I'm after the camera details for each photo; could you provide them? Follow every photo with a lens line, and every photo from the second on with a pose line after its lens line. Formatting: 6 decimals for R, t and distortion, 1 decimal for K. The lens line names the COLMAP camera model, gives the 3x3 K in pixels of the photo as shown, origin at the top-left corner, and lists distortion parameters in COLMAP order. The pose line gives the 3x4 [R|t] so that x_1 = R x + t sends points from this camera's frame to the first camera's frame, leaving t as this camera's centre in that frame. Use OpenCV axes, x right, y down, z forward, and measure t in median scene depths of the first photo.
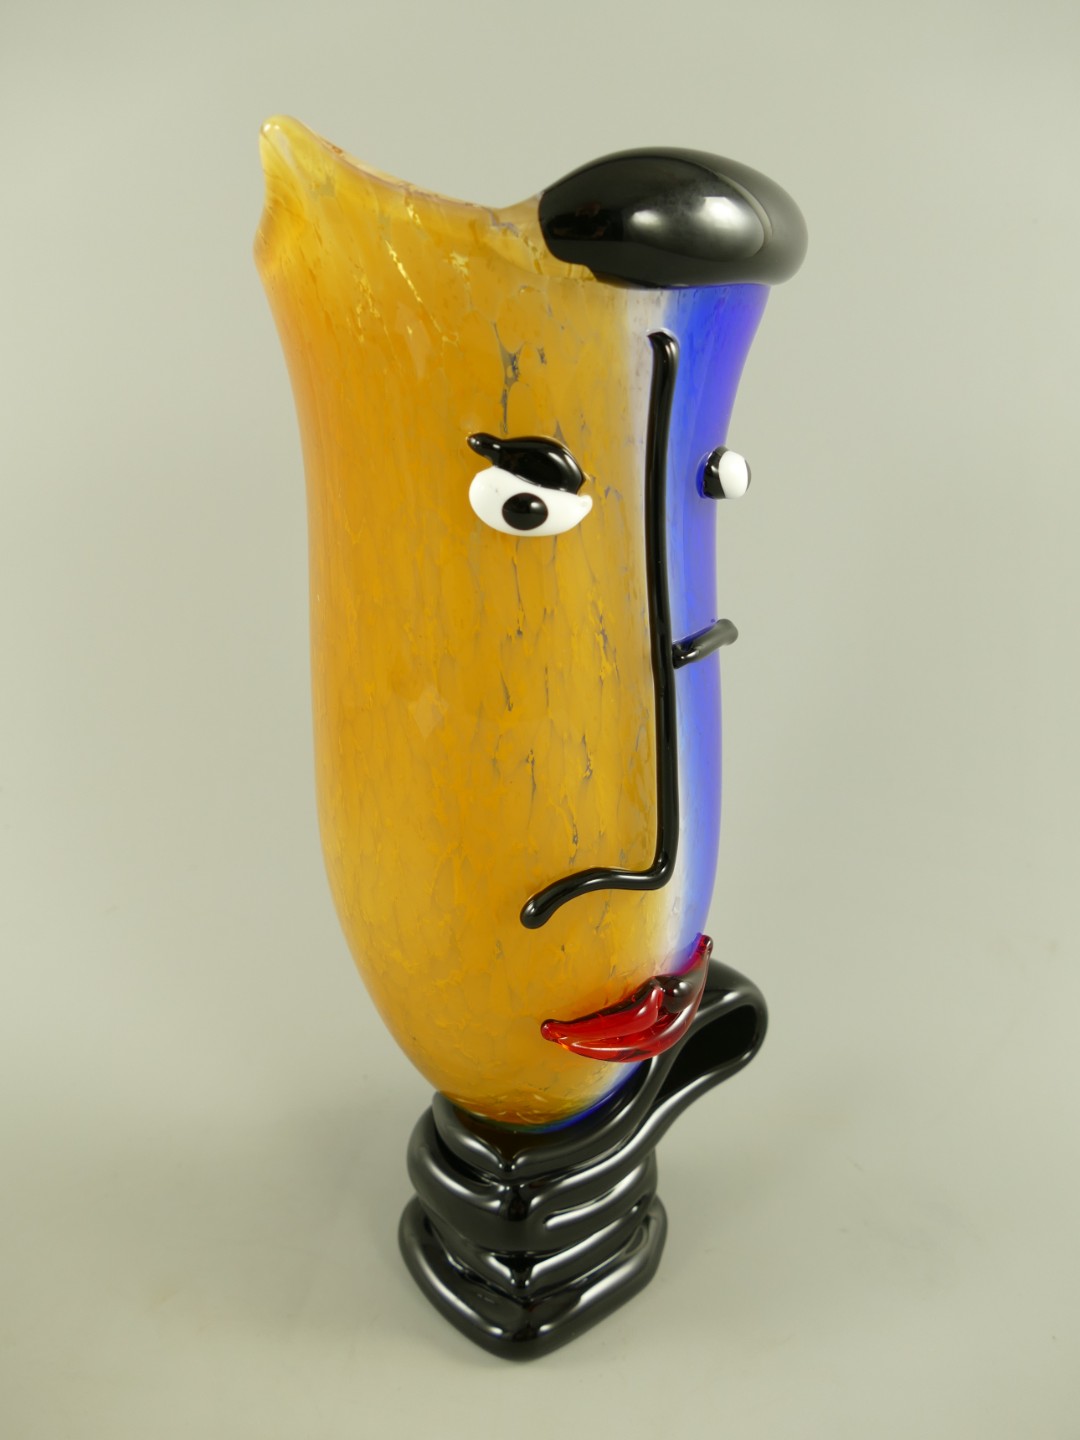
lens RADIAL K [[1119.4, 0, 540.0], [0, 1119.4, 720.0], [0, 0, 1]] dist [-0.053250, -0.003792]
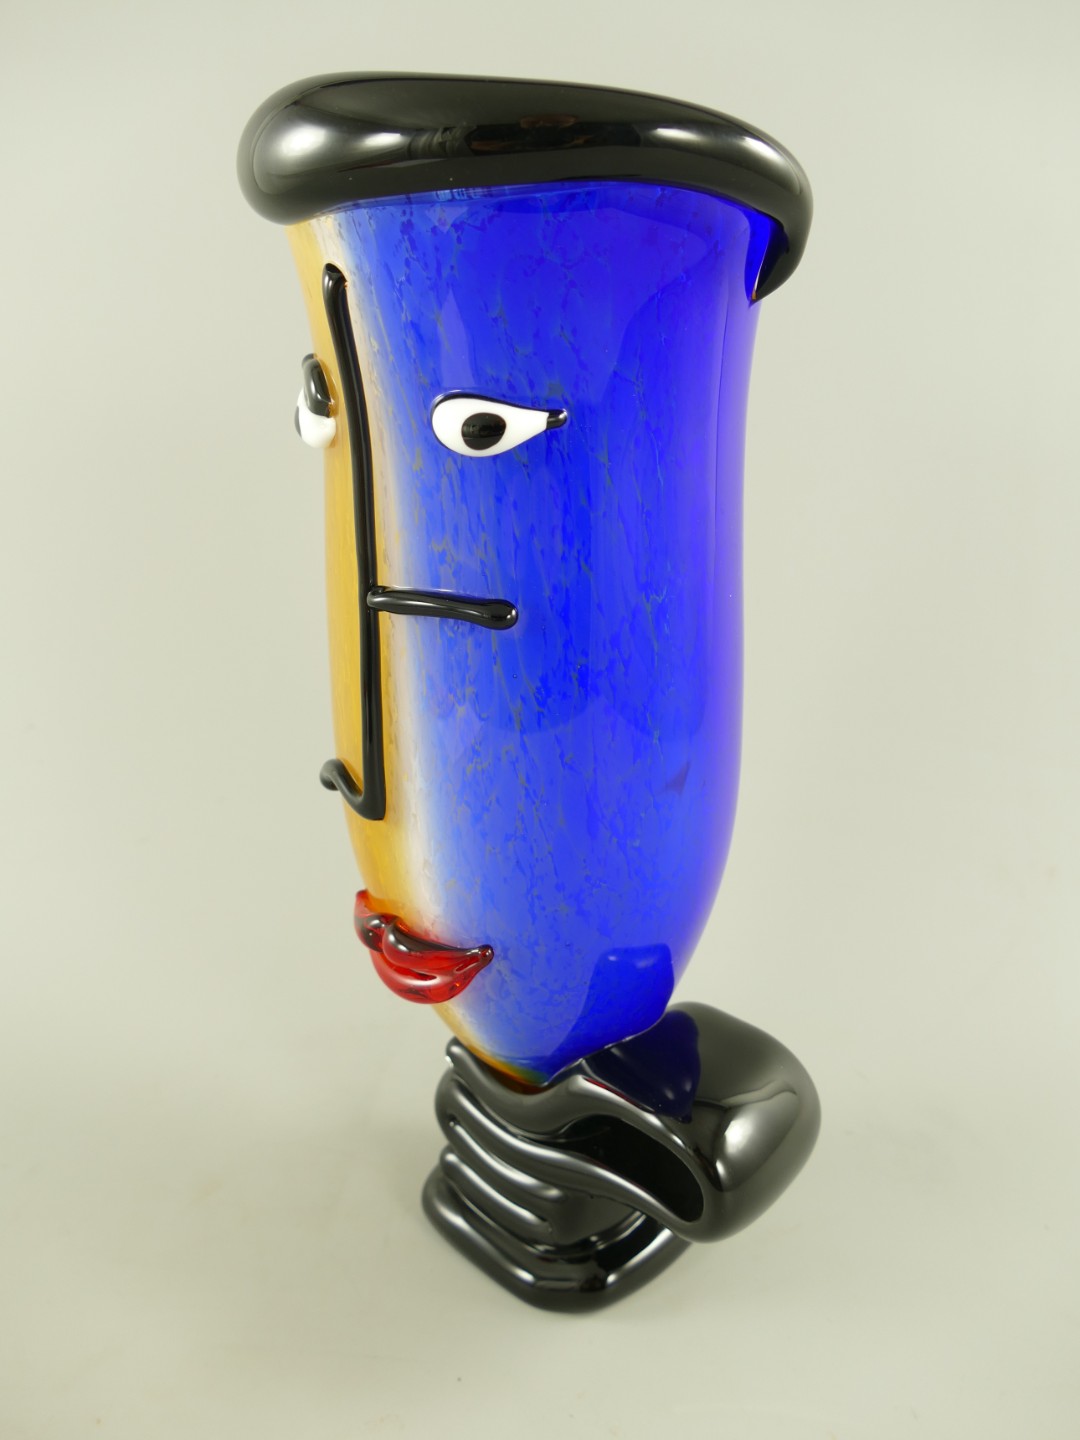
lens RADIAL K [[1119.4, 0, 540.0], [0, 1119.4, 720.0], [0, 0, 1]] dist [-0.053250, -0.003792]
pose [[0.225678, 0.334721, -0.914894, 1.115206], [-0.296170, 0.918244, 0.262889, -0.264247], [0.928091, 0.211636, 0.306362, 0.870685]]
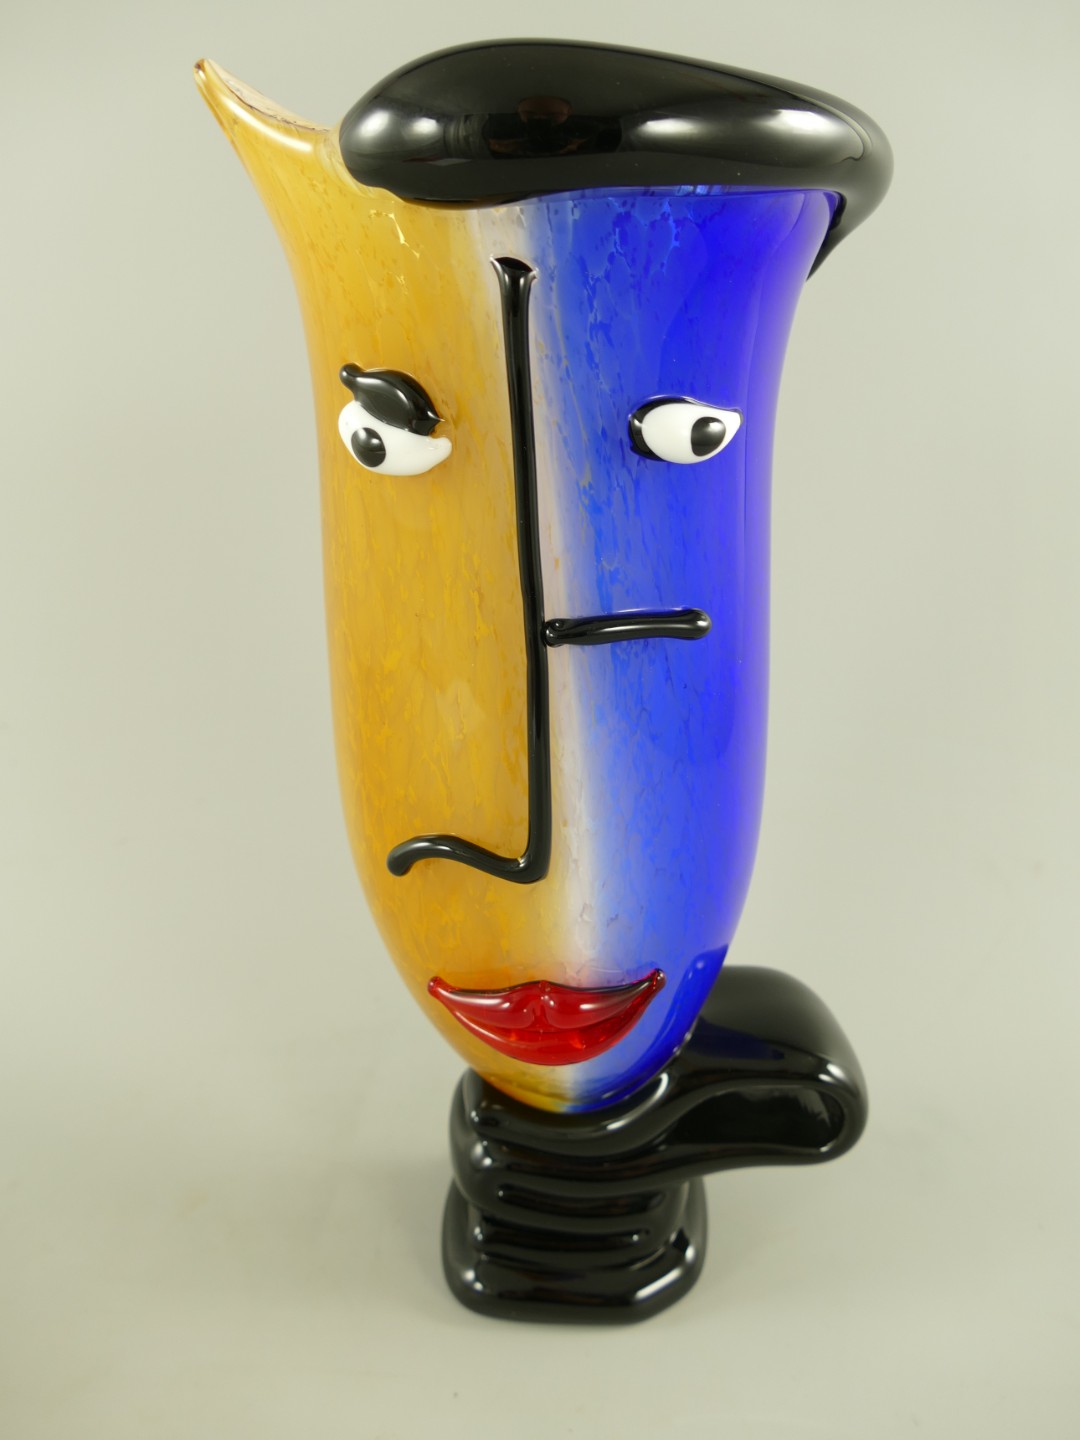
lens RADIAL K [[1119.4, 0, 540.0], [0, 1119.4, 720.0], [0, 0, 1]] dist [-0.053250, -0.003792]
pose [[0.774391, 0.222741, -0.592204, 0.666640], [-0.195780, 0.974404, 0.110485, -0.085137], [0.601656, 0.030384, 0.798178, 0.295647]]
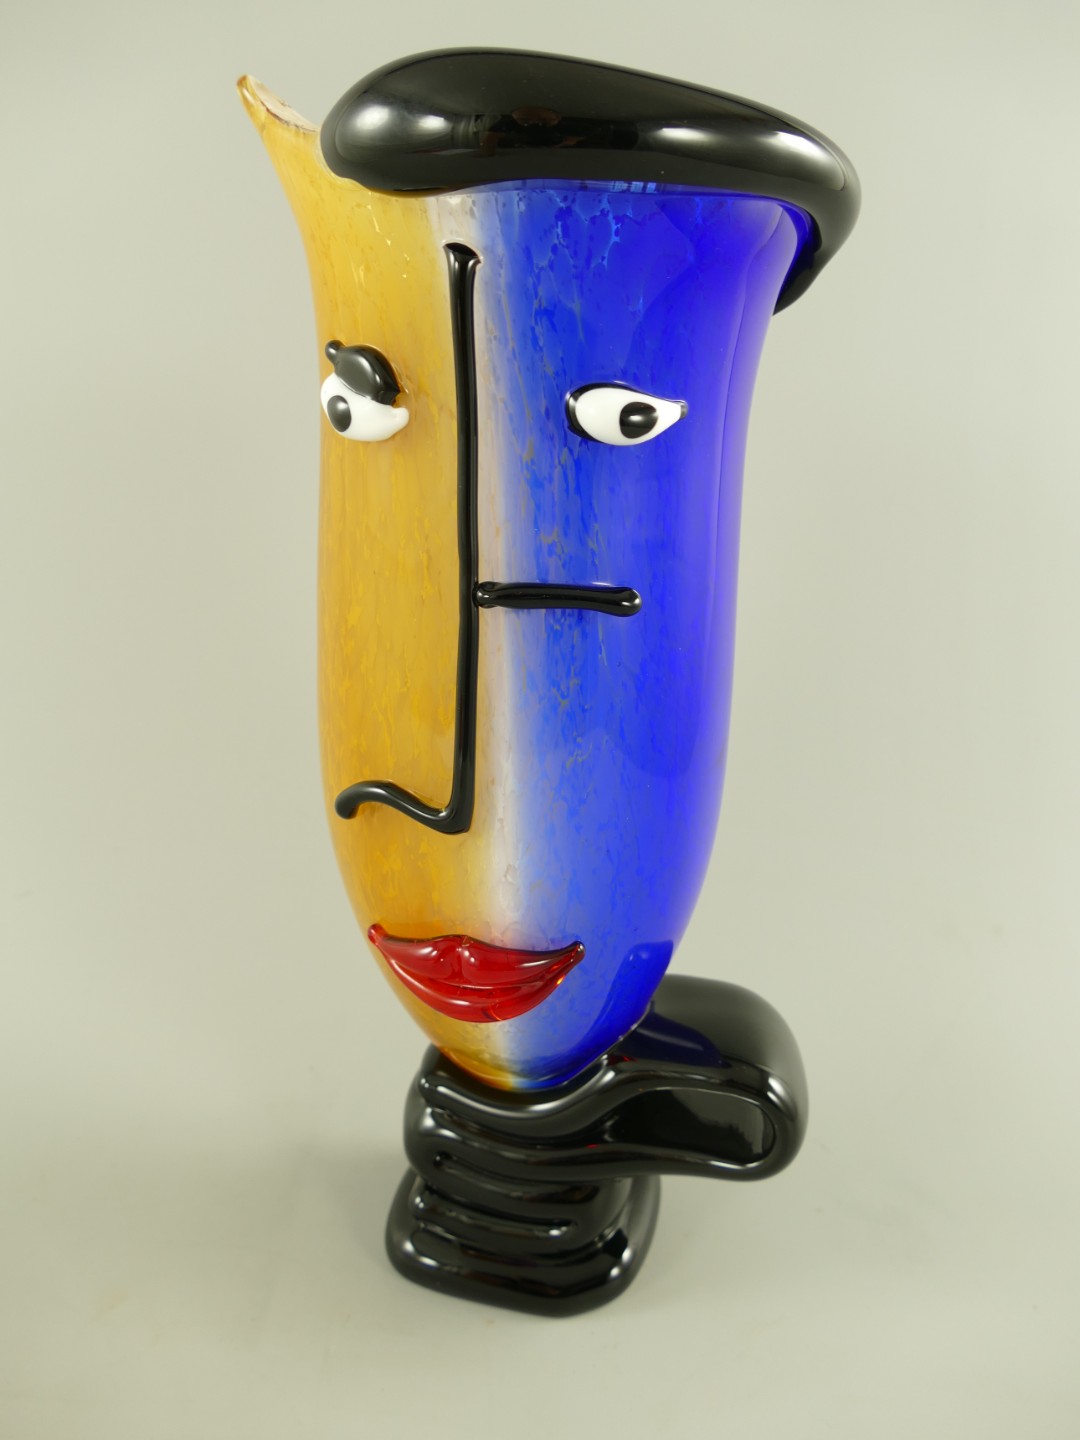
lens RADIAL K [[1119.4, 0, 540.0], [0, 1119.4, 720.0], [0, 0, 1]] dist [-0.053250, -0.003792]
pose [[0.657339, 0.258076, -0.708028, 0.868105], [-0.284348, 0.955024, 0.084115, -0.047131], [0.697891, 0.146034, 0.701157, 0.391217]]
